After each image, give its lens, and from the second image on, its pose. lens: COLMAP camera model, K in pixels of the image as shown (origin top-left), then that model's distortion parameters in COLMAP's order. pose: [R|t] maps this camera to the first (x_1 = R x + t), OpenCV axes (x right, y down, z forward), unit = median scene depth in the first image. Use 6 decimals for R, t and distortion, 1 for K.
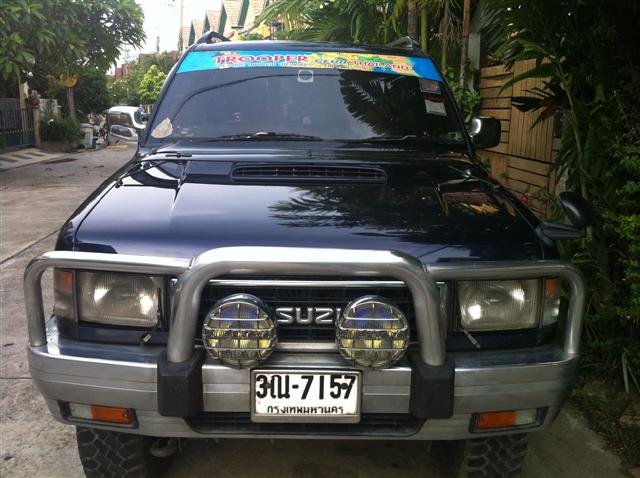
lens RADIAL K [[619.7, 0, 320.0], [0, 619.7, 239.0], [0, 0, 1]] dist [0.005994, -0.185963]
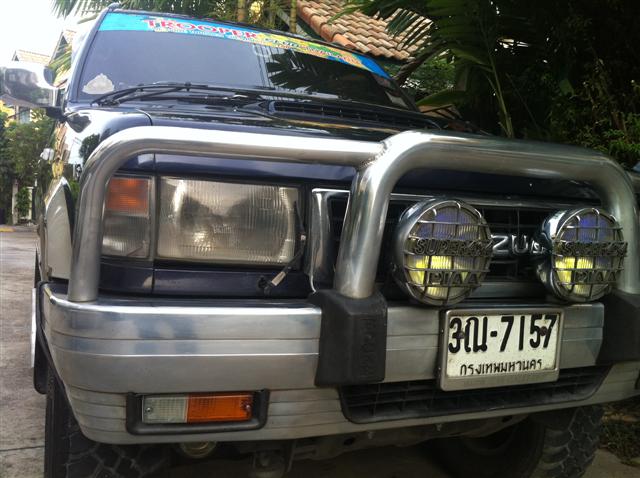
lens RADIAL K [[619.7, 0, 320.0], [0, 619.7, 239.0], [0, 0, 1]] dist [0.005994, -0.185963]
pose [[0.917409, 0.015172, 0.397656, -0.515585], [0.046503, 0.988339, -0.144993, 0.223196], [-0.395219, 0.151510, 0.906006, 0.403435]]
